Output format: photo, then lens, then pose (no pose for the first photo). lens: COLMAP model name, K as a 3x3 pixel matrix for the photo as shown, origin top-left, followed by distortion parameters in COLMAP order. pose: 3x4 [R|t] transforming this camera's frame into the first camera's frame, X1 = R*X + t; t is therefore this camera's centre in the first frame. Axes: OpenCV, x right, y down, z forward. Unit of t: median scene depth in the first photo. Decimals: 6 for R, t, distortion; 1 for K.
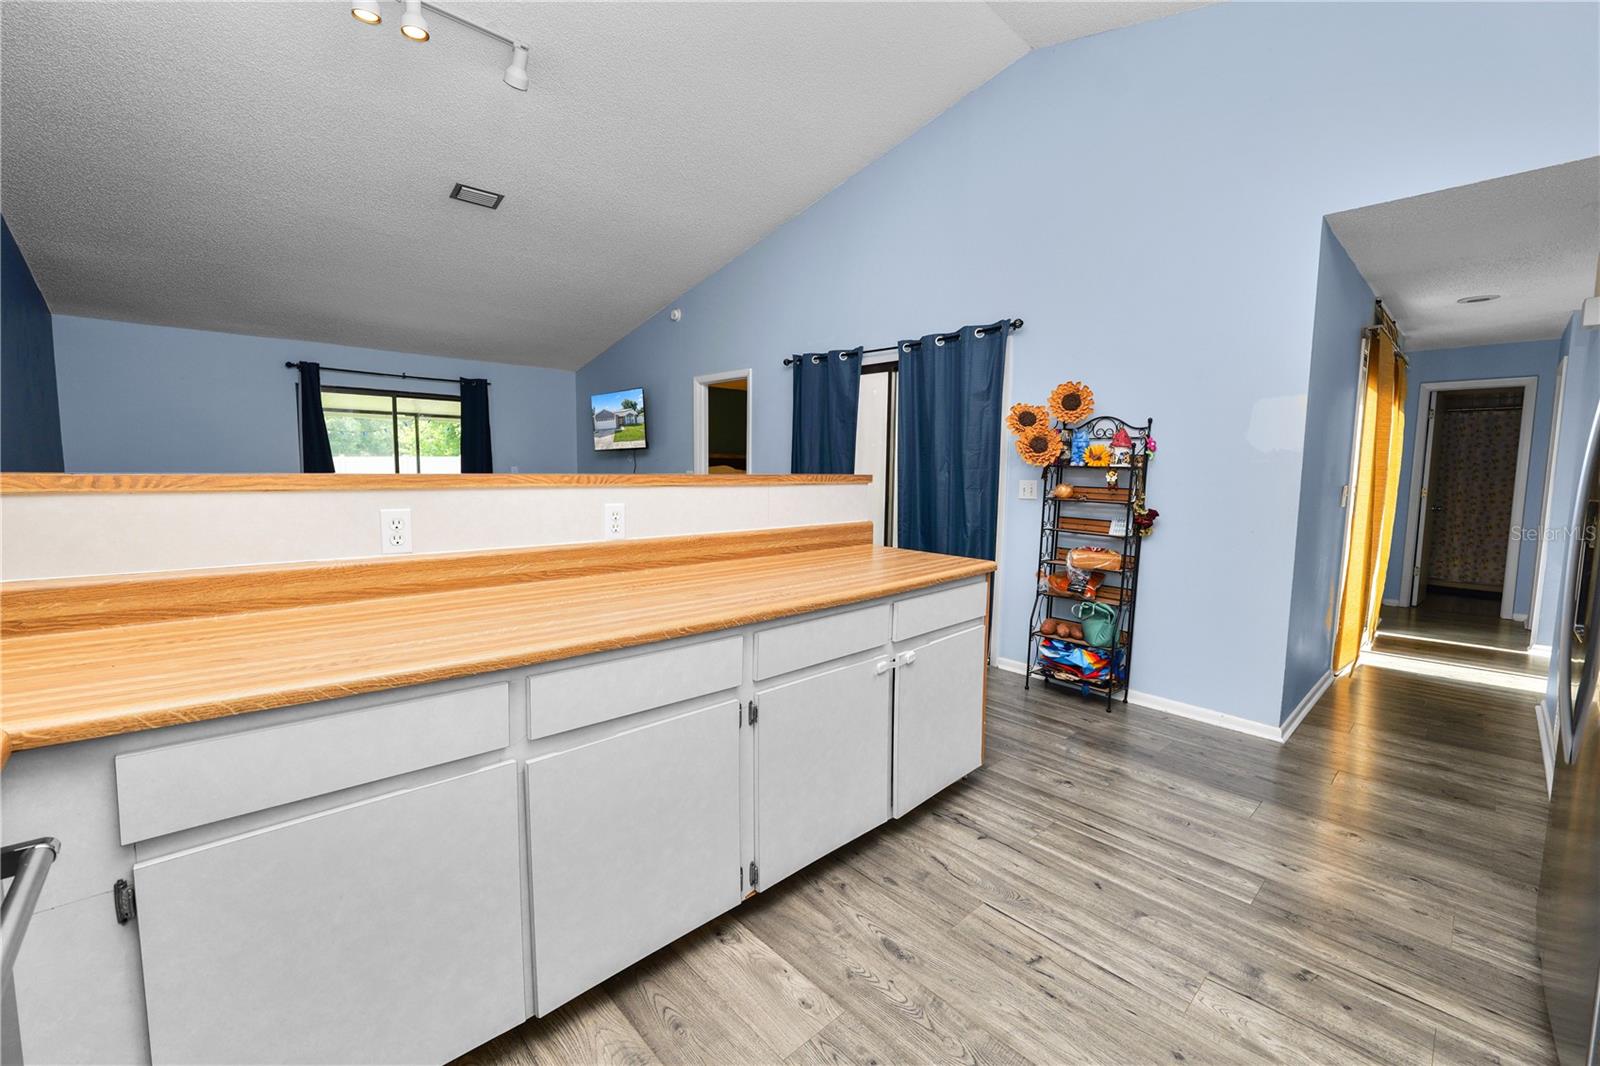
lens RADIAL K [[650.9, 0, 797.4], [0, 650.9, 530.7], [0, 0, 1]] dist [-0.011641, 0.000116]
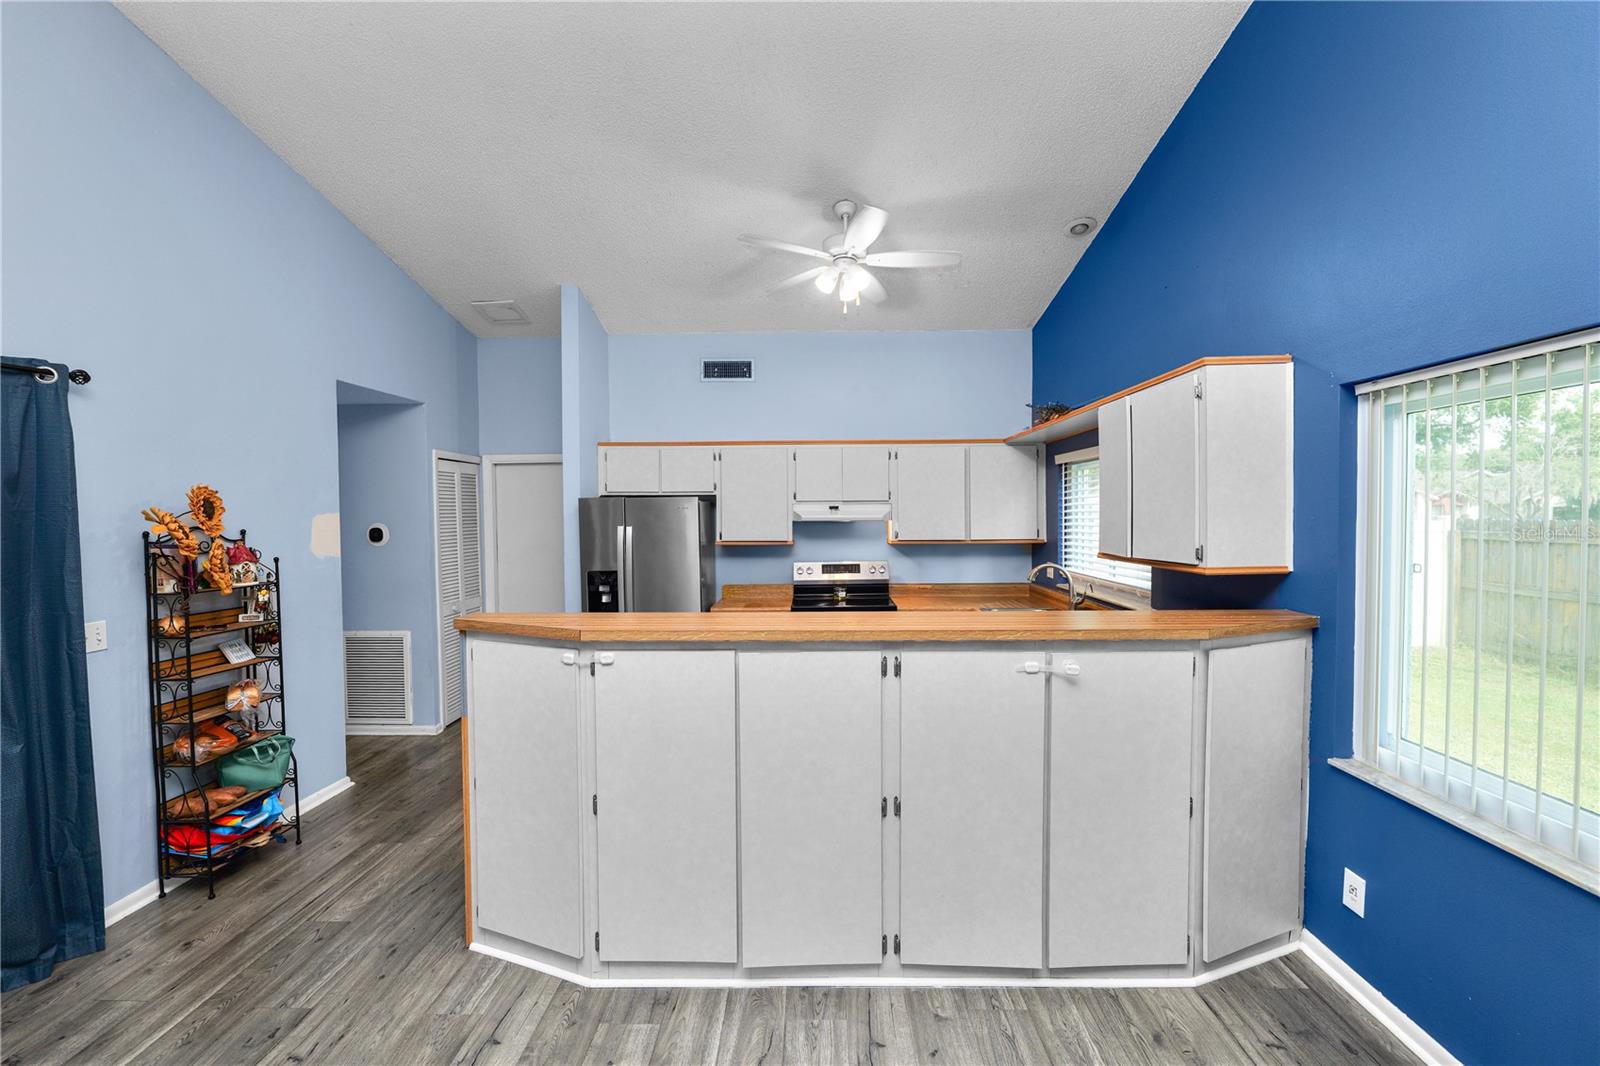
lens RADIAL K [[650.0, 0, 803.2], [0, 650.0, 531.0], [0, 0, 1]] dist [-0.012488, 0.000109]
pose [[-0.718145, -0.027342, 0.695356, -1.203563], [0.064796, 0.992260, 0.105936, -0.390122], [-0.692870, 0.121133, -0.710815, 1.975799]]
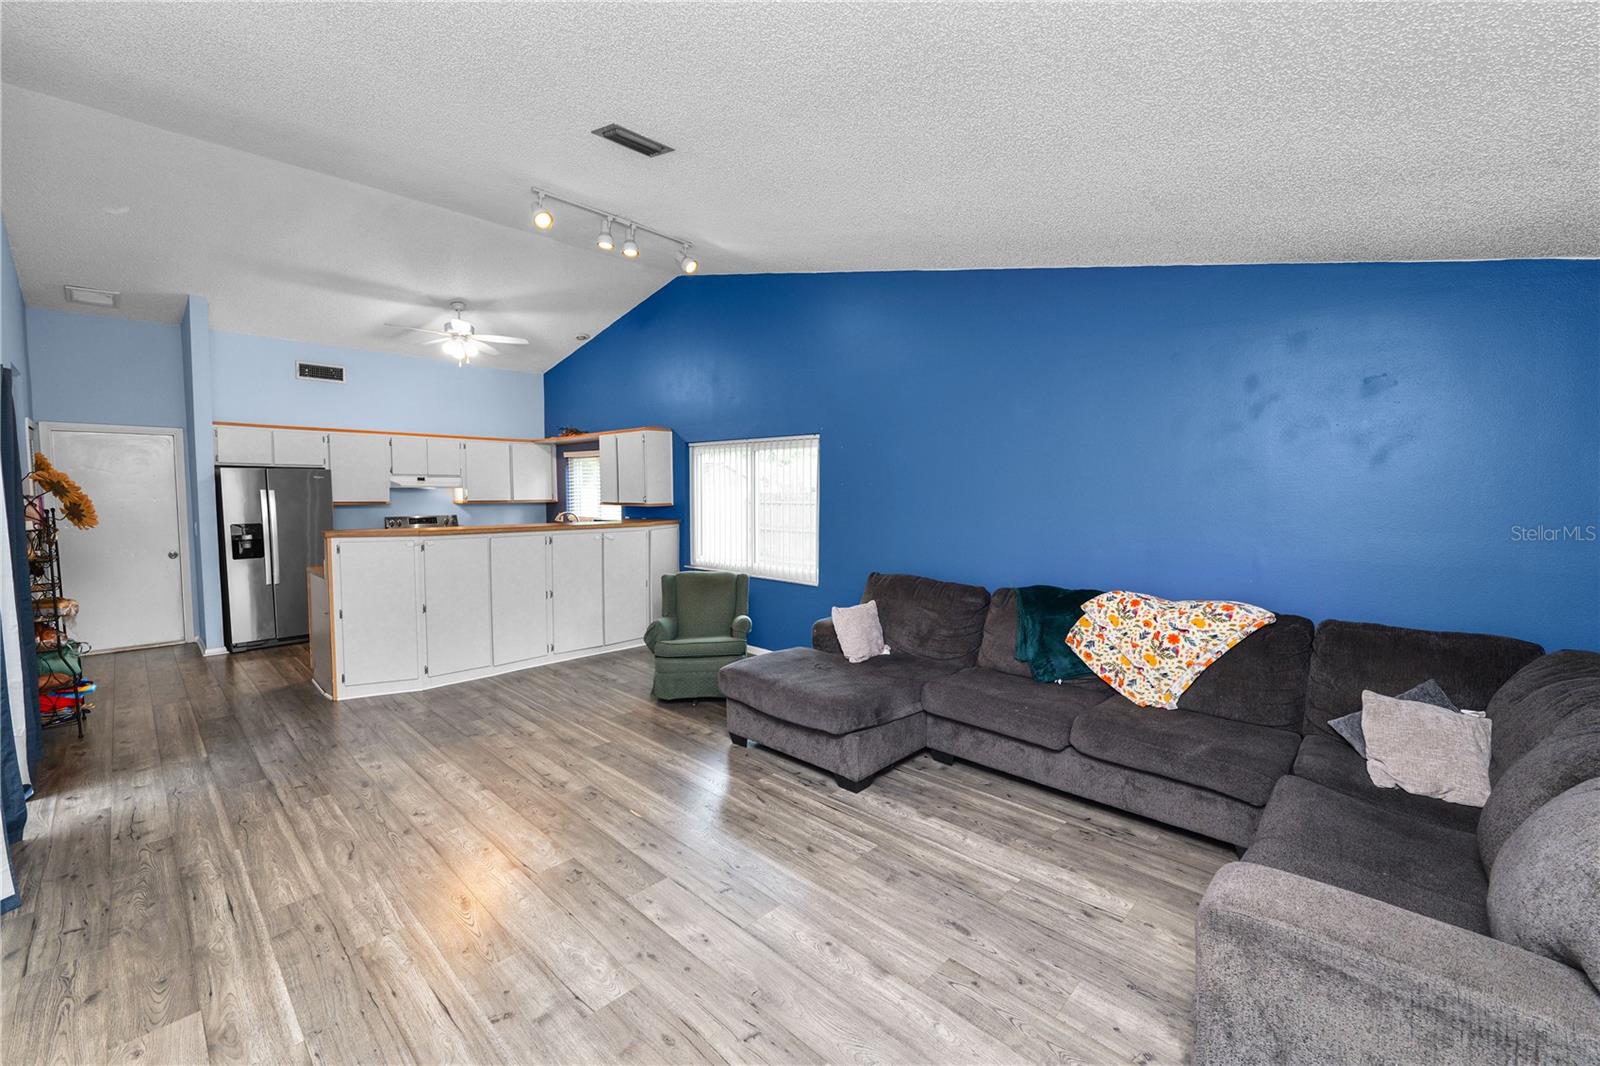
lens RADIAL K [[650.9, 0, 797.4], [0, 650.9, 530.7], [0, 0, 1]] dist [-0.011641, 0.000116]
pose [[-0.997966, -0.014529, -0.062069, -1.484324], [-0.024288, 0.986901, 0.159489, -0.570109], [0.058938, 0.160672, -0.985247, 4.055654]]
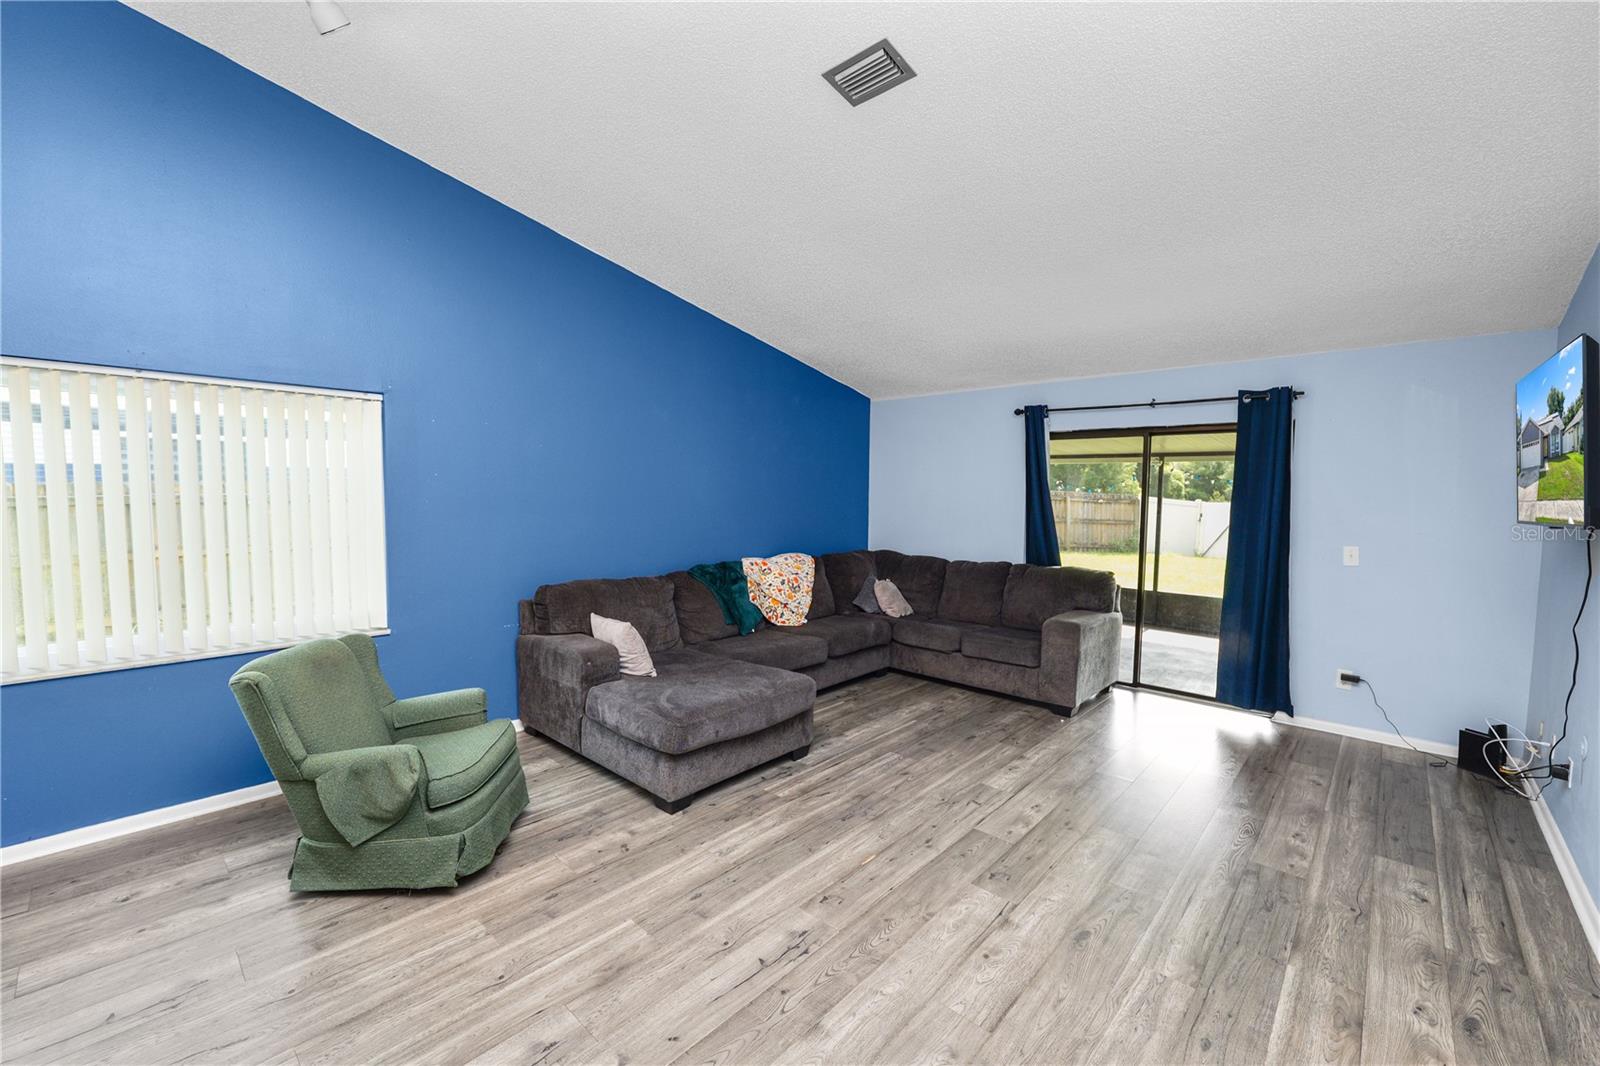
lens RADIAL K [[650.9, 0, 797.4], [0, 650.9, 530.7], [0, 0, 1]] dist [-0.011641, 0.000116]
pose [[0.075648, 0.049570, -0.995902, 0.152536], [-0.107988, 0.993297, 0.041237, -0.358087], [0.991270, 0.104426, 0.080494, 2.221066]]
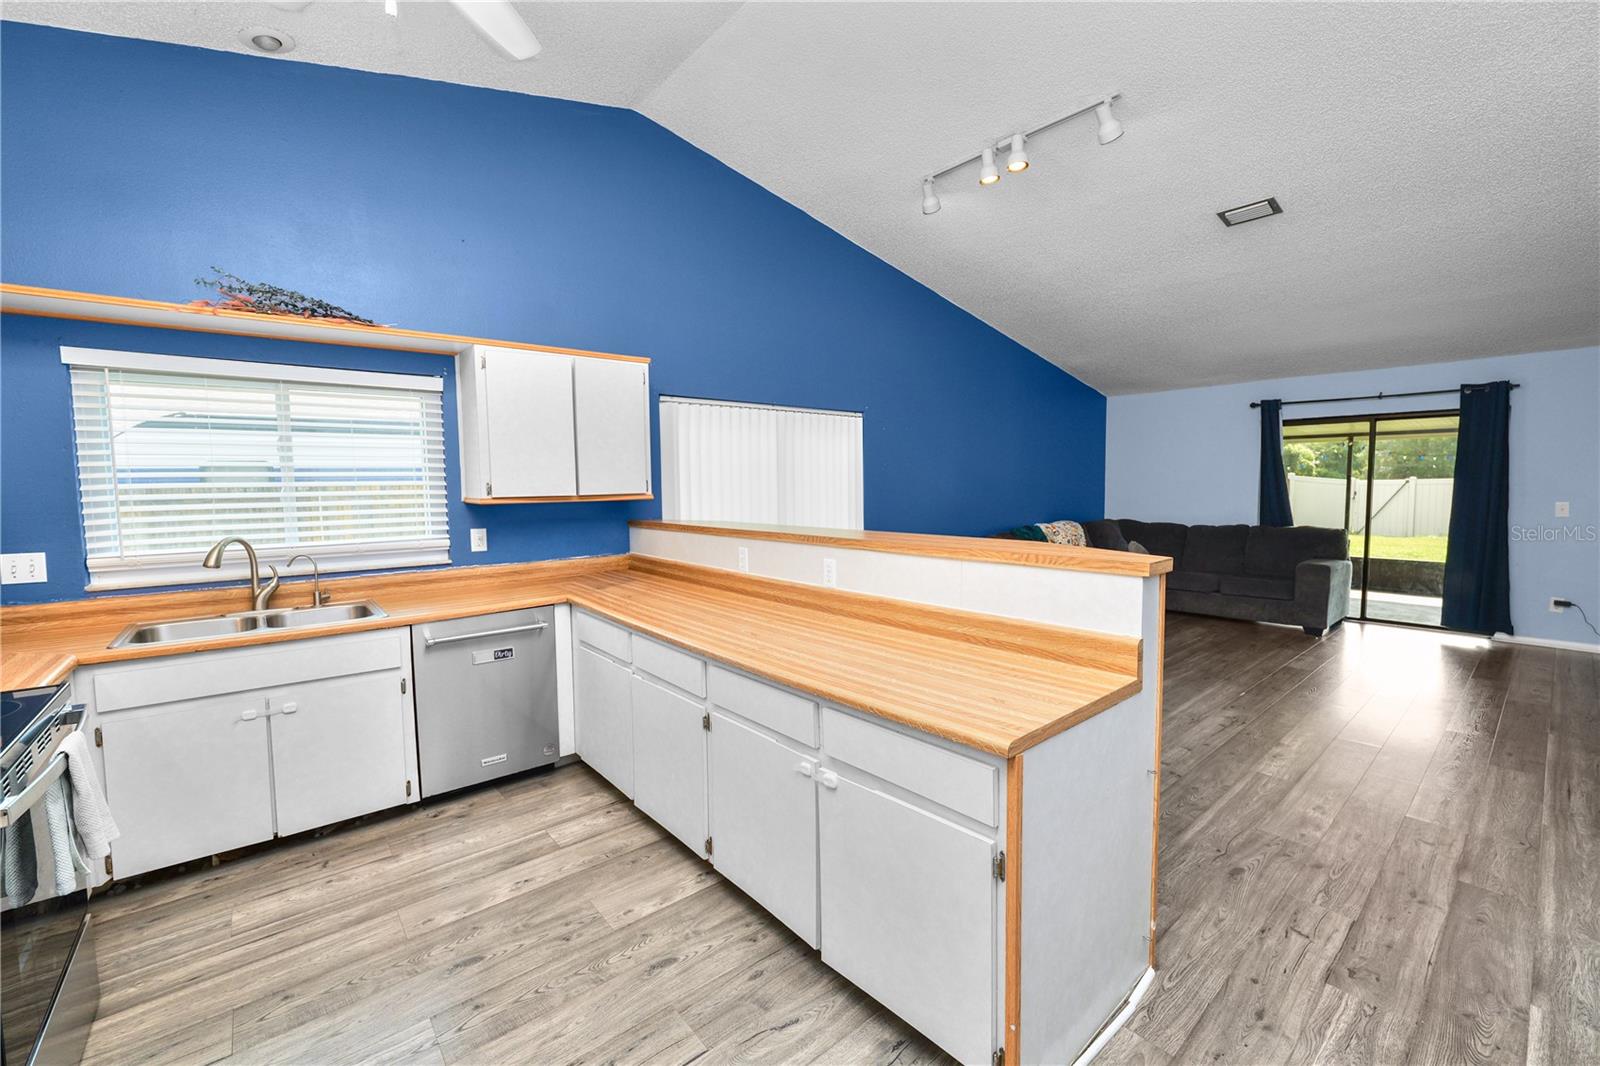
lens RADIAL K [[653.3, 0, 798.5], [0, 653.3, 528.1], [0, 0, 1]] dist [-0.011564, 0.000723]
pose [[-0.049167, 0.057538, -0.997132, 1.096716], [-0.085684, 0.994416, 0.061607, -0.192834], [0.995108, 0.088467, -0.043963, 1.074649]]
